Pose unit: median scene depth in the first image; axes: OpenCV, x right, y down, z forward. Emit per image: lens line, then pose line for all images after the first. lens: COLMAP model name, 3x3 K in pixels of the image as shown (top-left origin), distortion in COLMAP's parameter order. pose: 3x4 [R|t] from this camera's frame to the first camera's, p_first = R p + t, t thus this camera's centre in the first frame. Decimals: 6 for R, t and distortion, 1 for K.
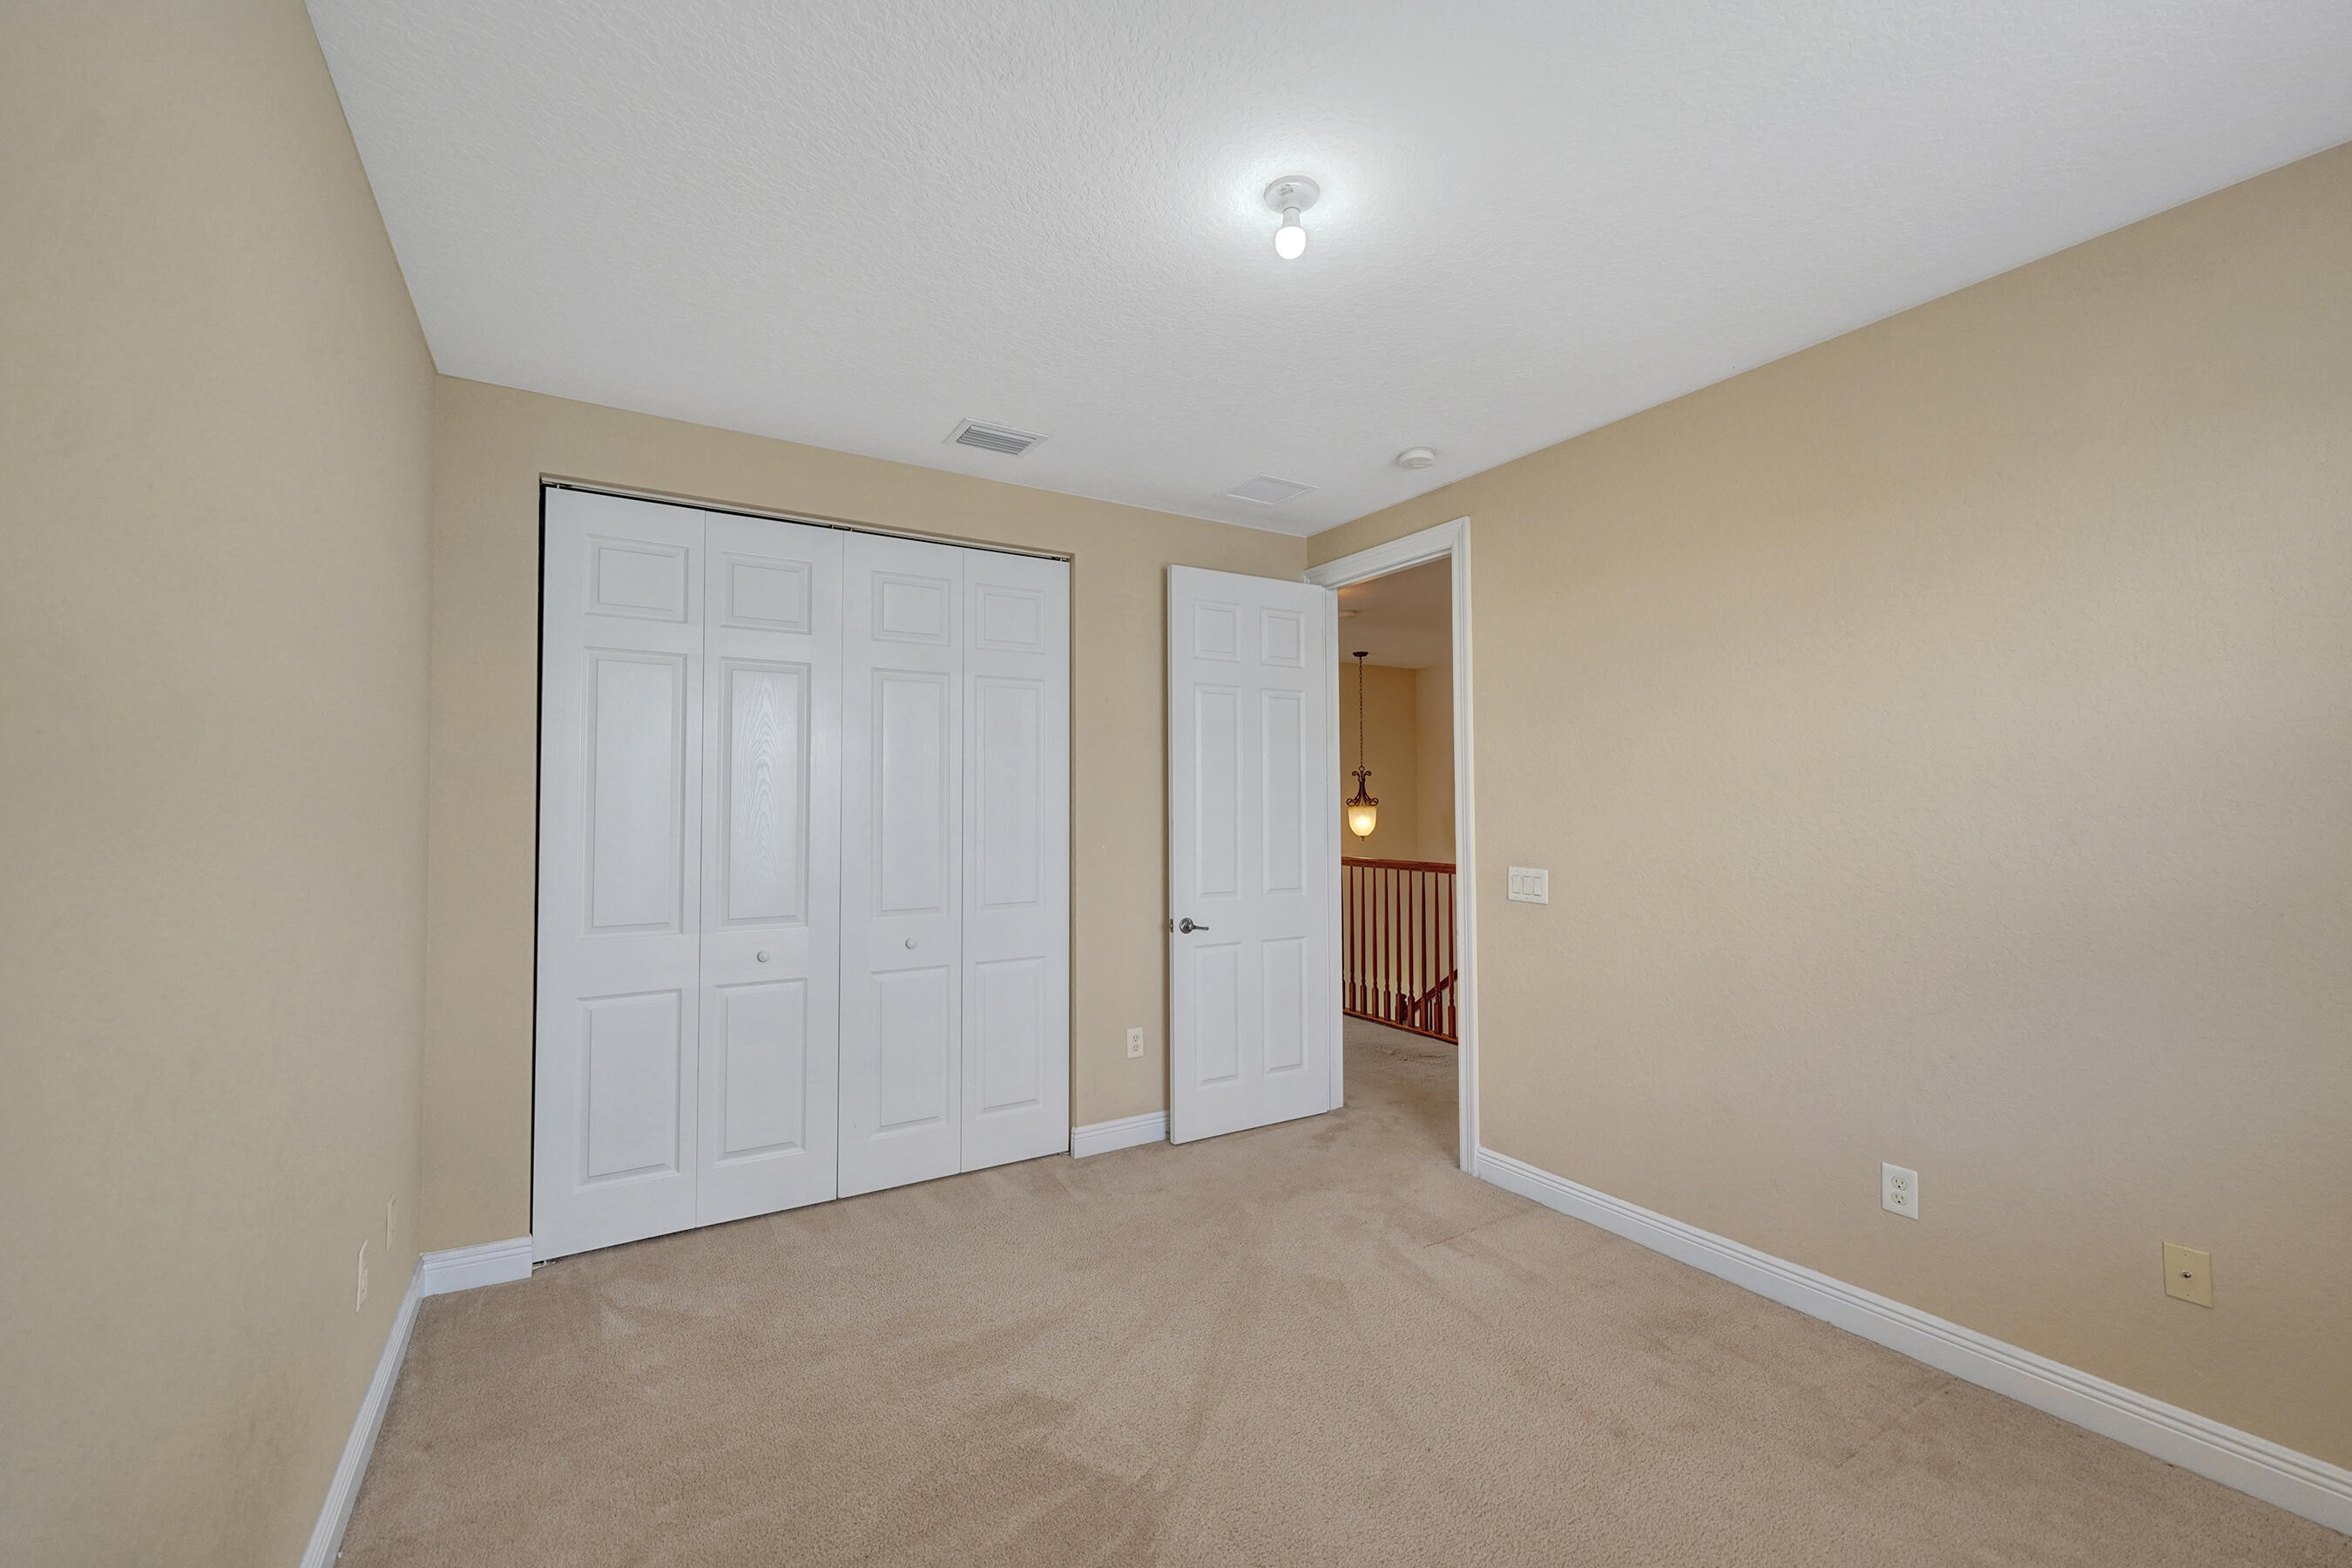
lens RADIAL K [[962.5, 0, 1173.1], [0, 962.5, 779.2], [0, 0, 1]] dist [-0.030955, 0.003695]
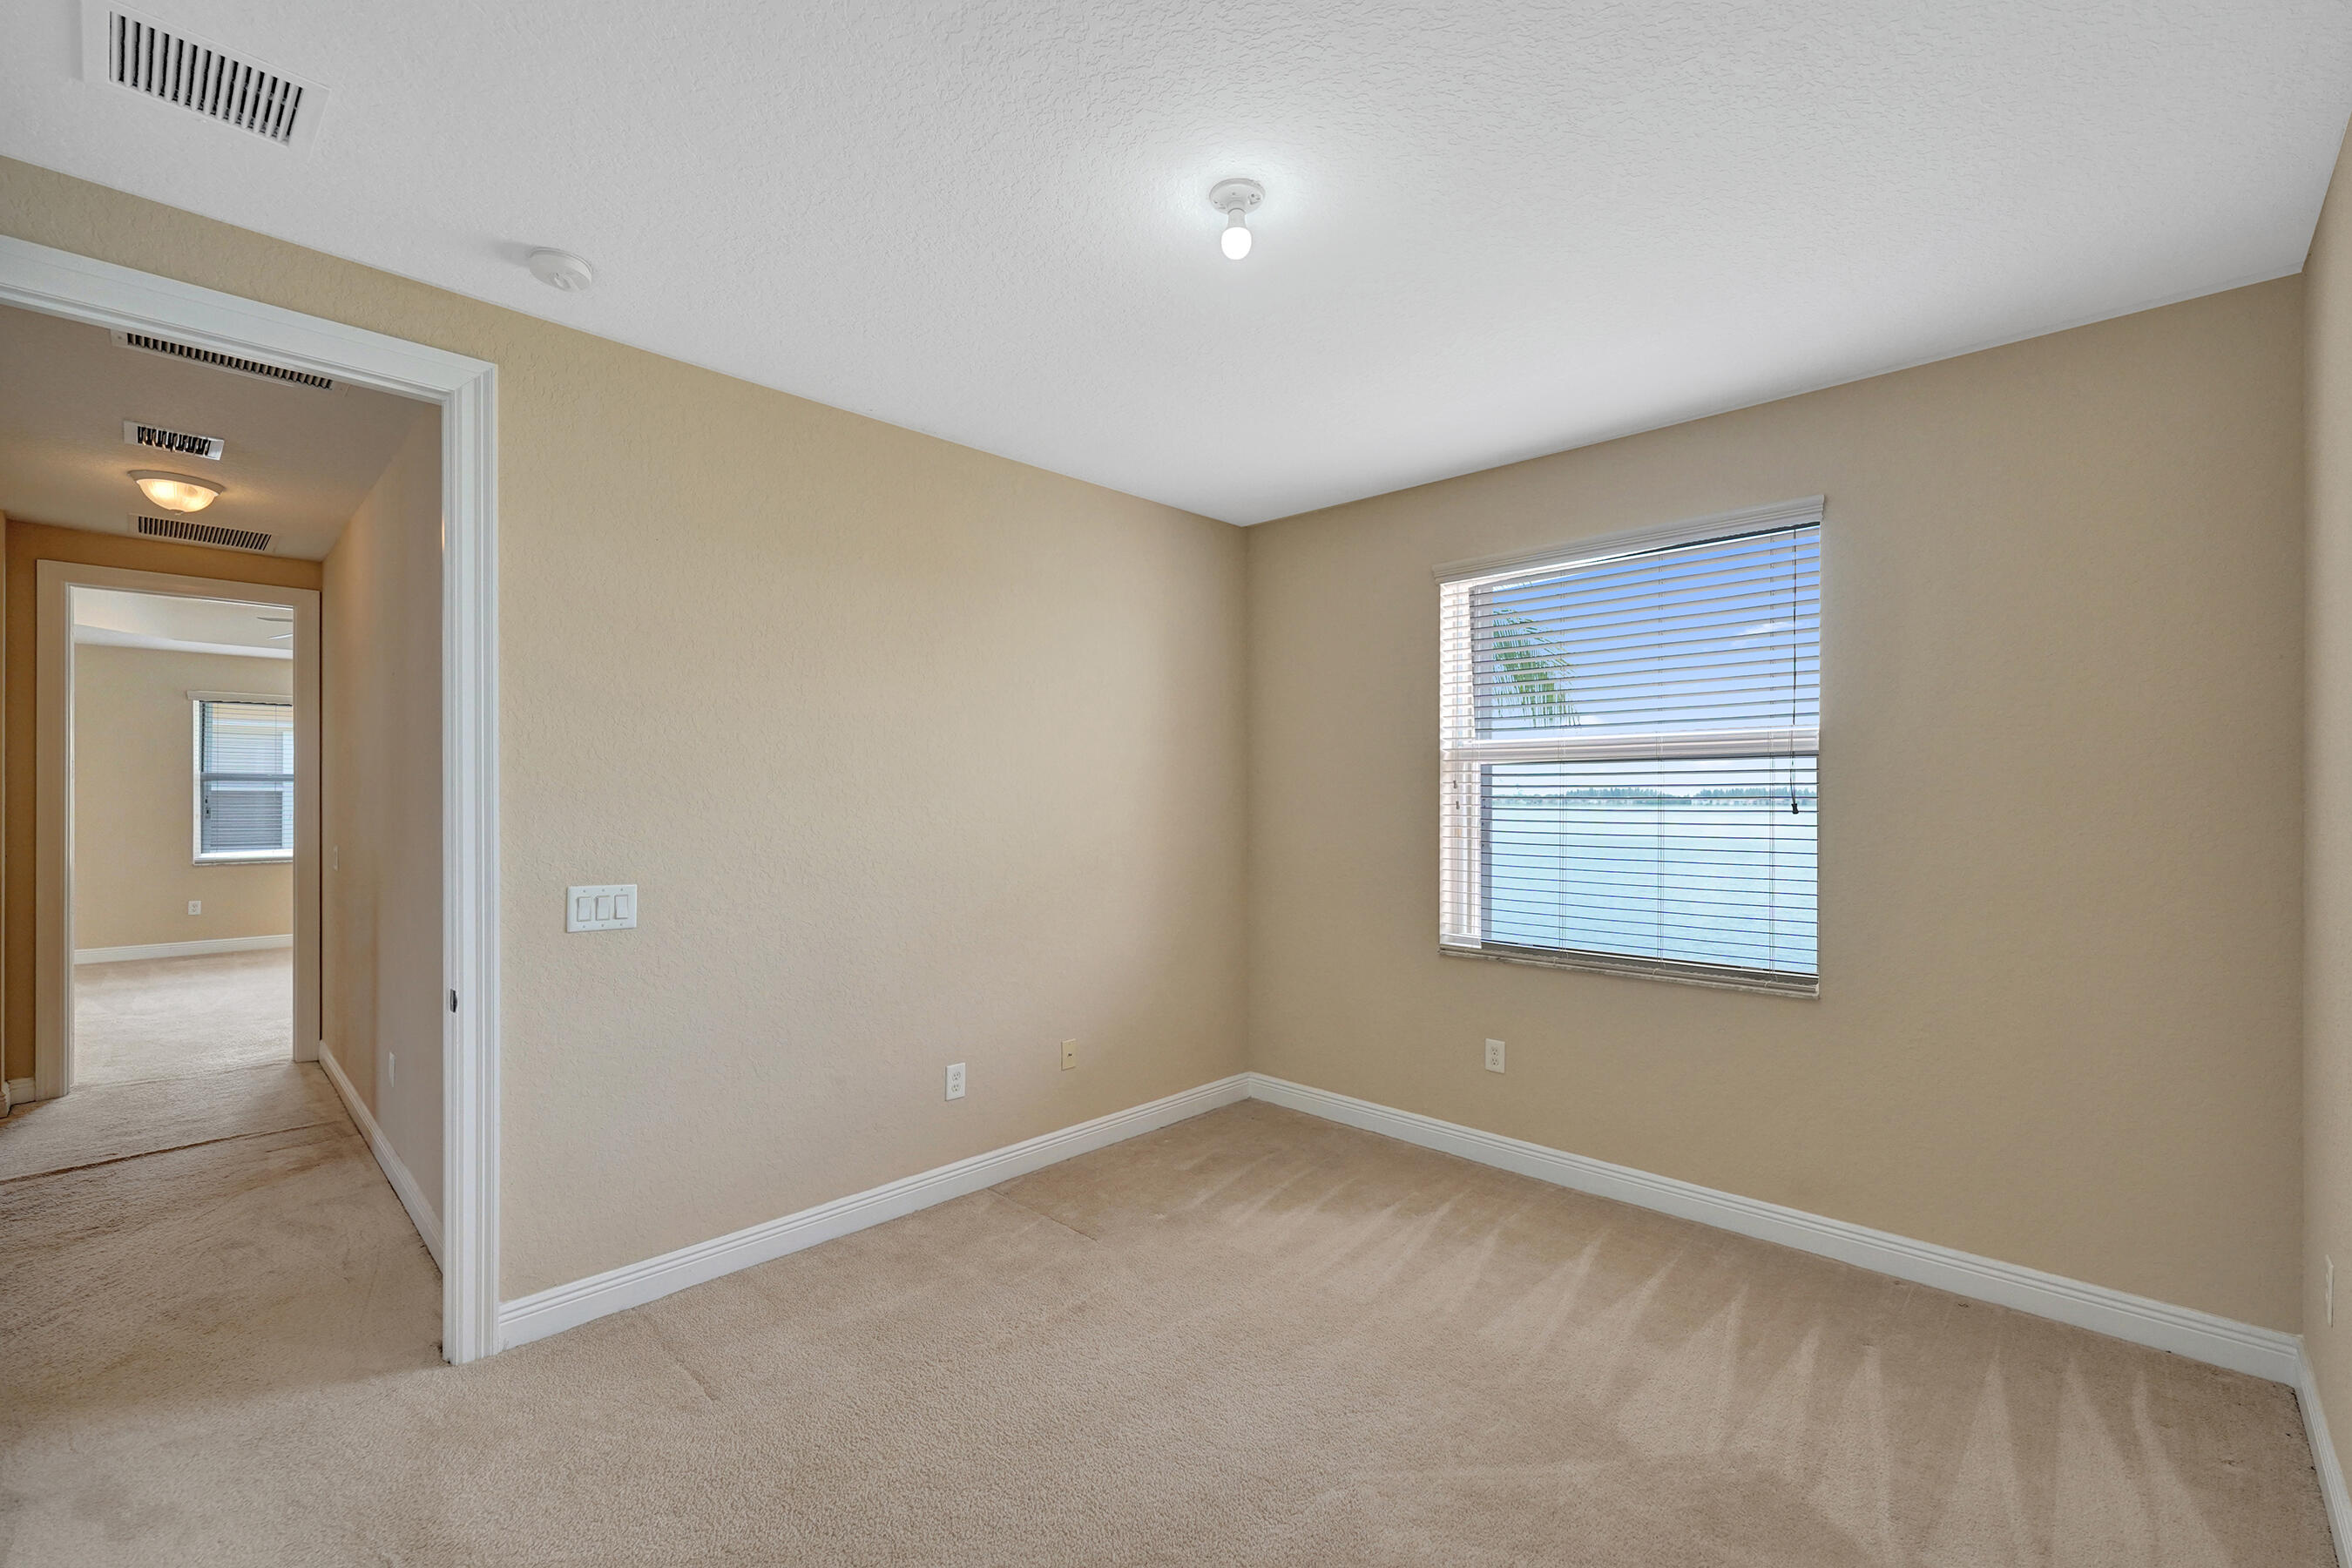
lens RADIAL K [[956.6, 0, 1144.1], [0, 956.6, 799.4], [0, 0, 1]] dist [0.000448, 0.000003]
pose [[-0.247158, 0.002820, 0.968971, -0.476310], [-0.032554, 0.999407, -0.011212, 0.019087], [-0.968428, -0.034315, -0.246920, 0.777547]]
